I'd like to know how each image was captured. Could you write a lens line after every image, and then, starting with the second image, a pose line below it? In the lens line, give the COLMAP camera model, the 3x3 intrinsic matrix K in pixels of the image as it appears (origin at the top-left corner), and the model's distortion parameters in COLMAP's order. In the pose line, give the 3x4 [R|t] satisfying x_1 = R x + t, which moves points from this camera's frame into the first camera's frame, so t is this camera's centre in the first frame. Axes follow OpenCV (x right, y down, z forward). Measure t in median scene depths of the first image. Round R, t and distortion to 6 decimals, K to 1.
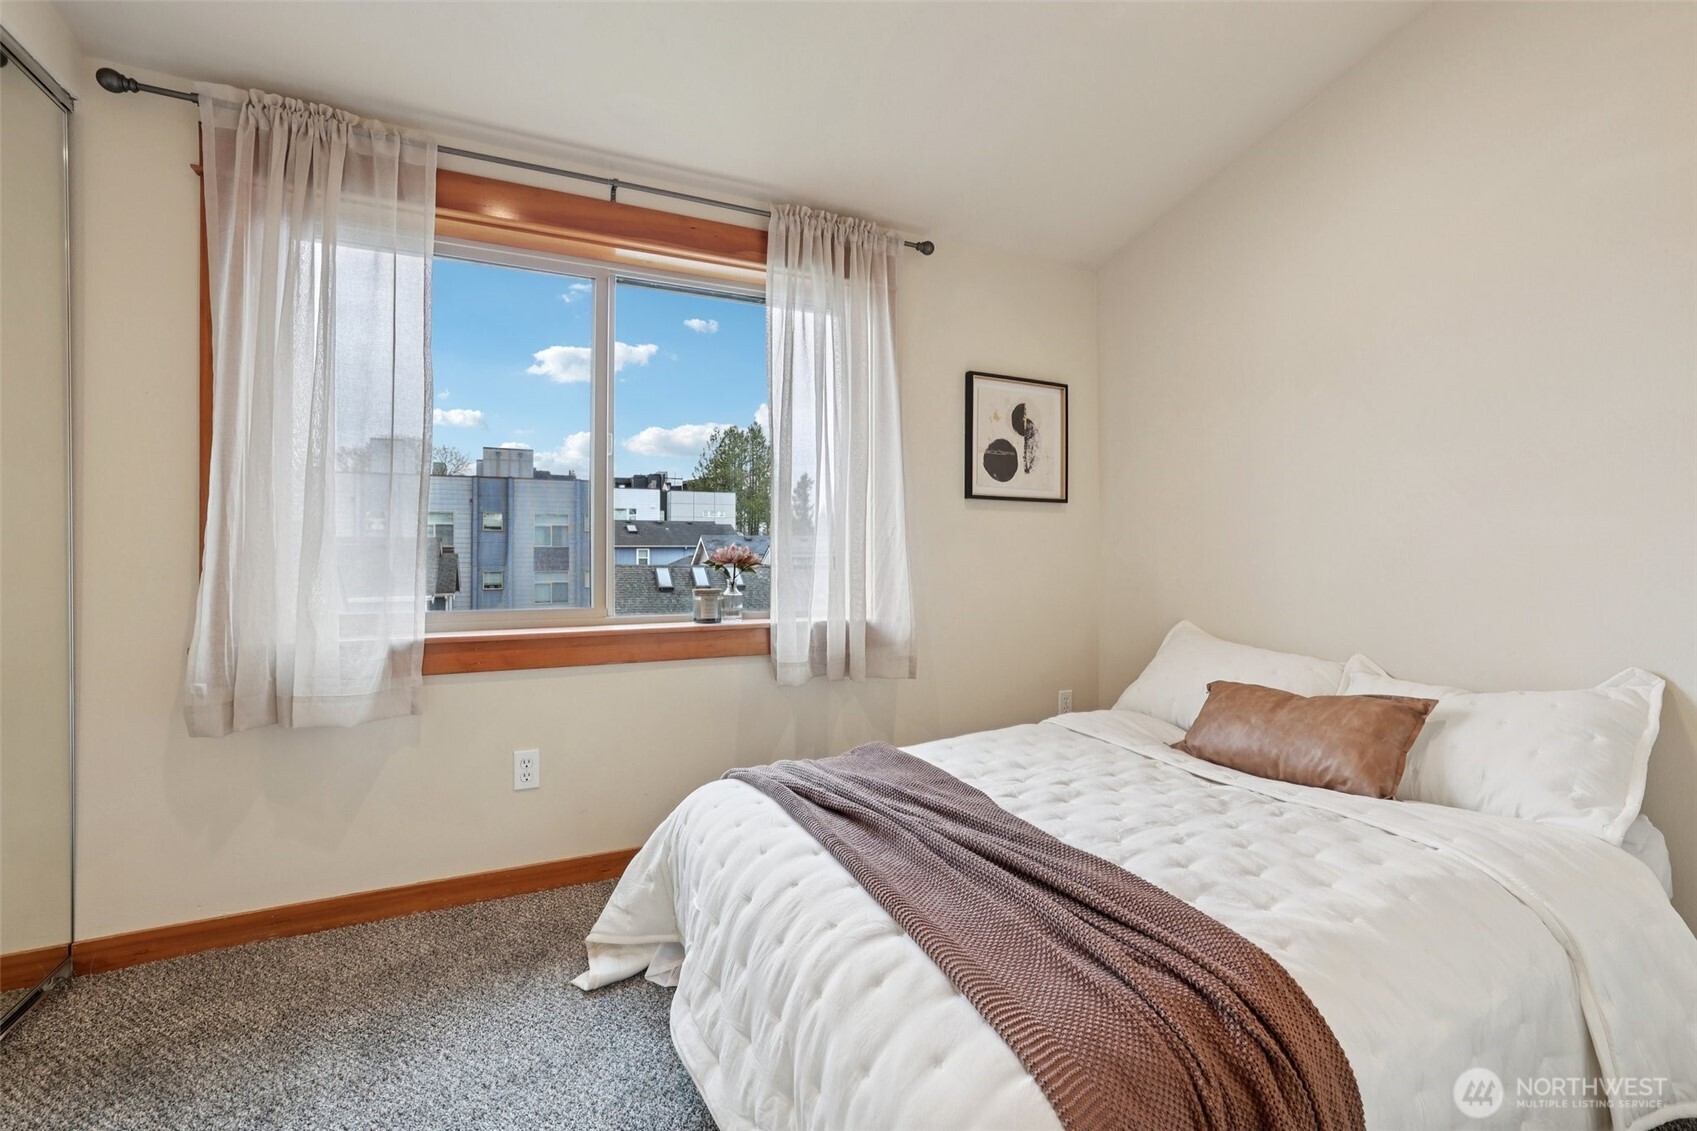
lens RADIAL K [[756.2, 0, 849.4], [0, 756.2, 537.3], [0, 0, 1]] dist [0.000294, 0.000328]
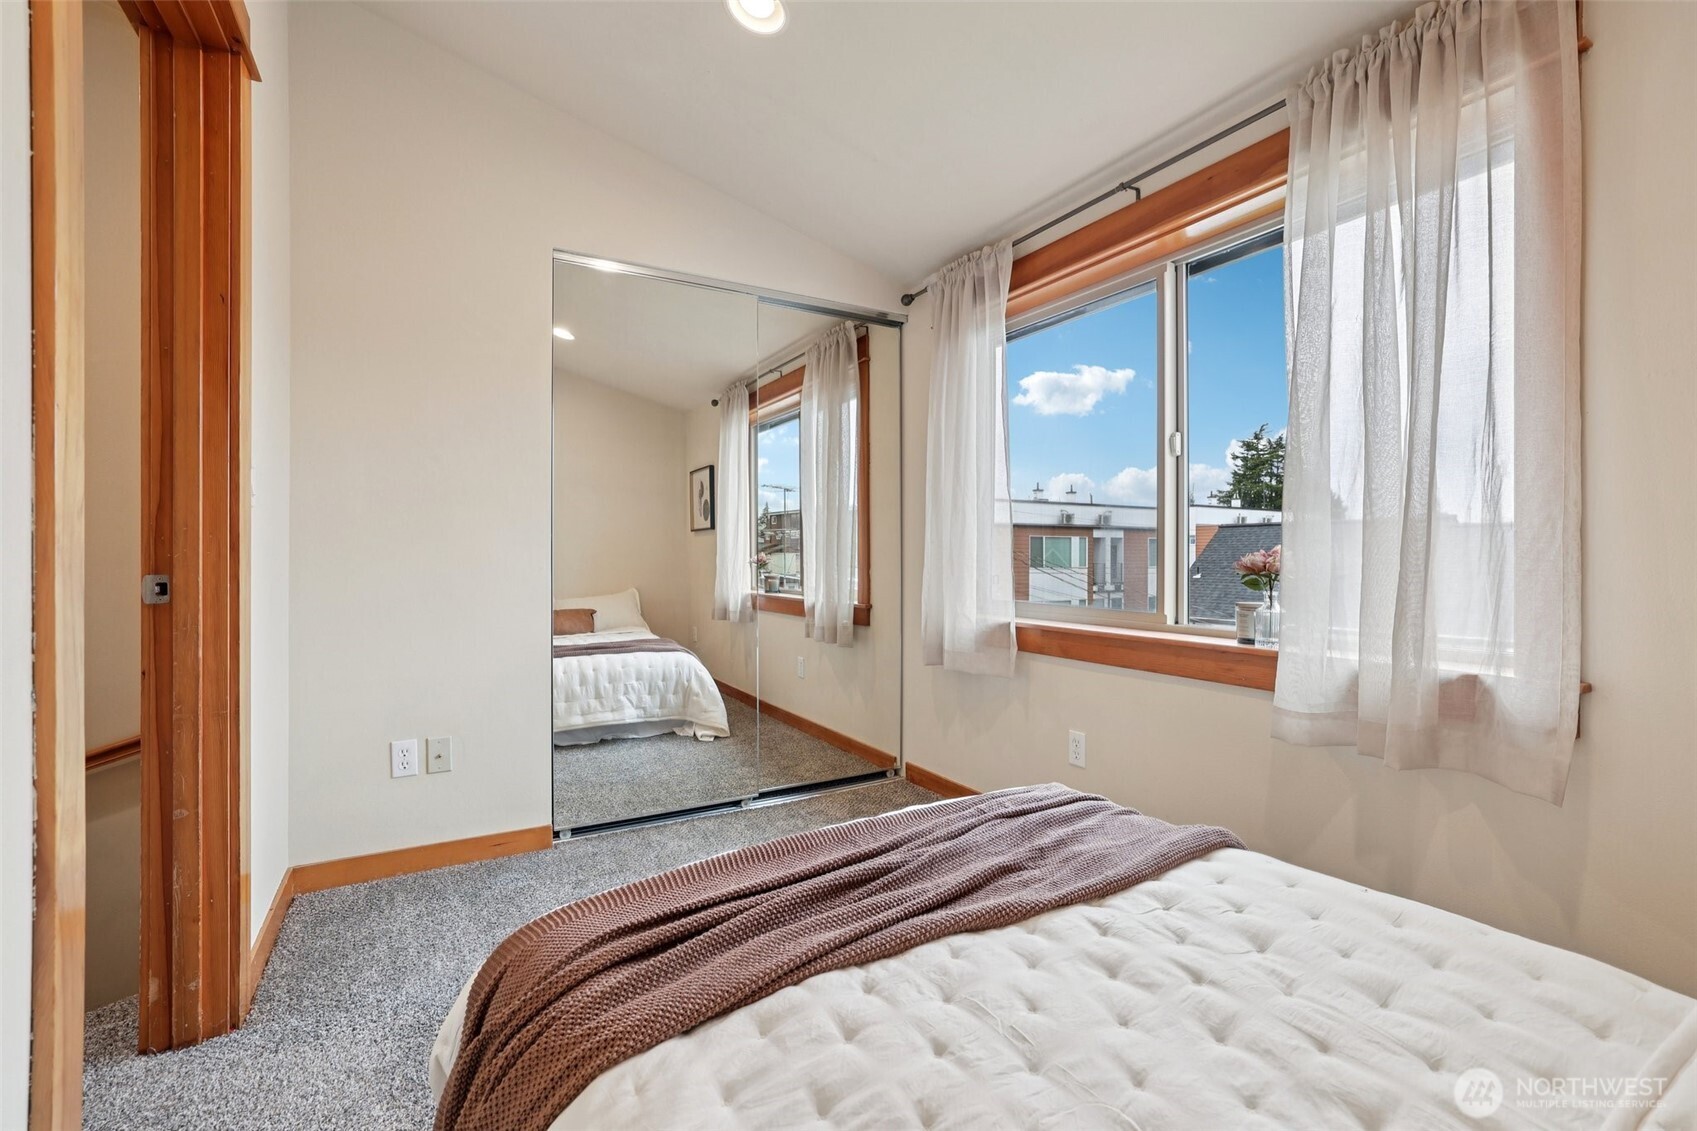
lens RADIAL K [[737.2, 0, 850.5], [0, 737.2, 557.5], [0, 0, 1]] dist [-0.039900, 0.019630]
pose [[0.072201, 0.000982, -0.997390, 0.685703], [0.010201, 0.999946, 0.001723, 0.017225], [0.997338, -0.010298, 0.072187, 0.624055]]
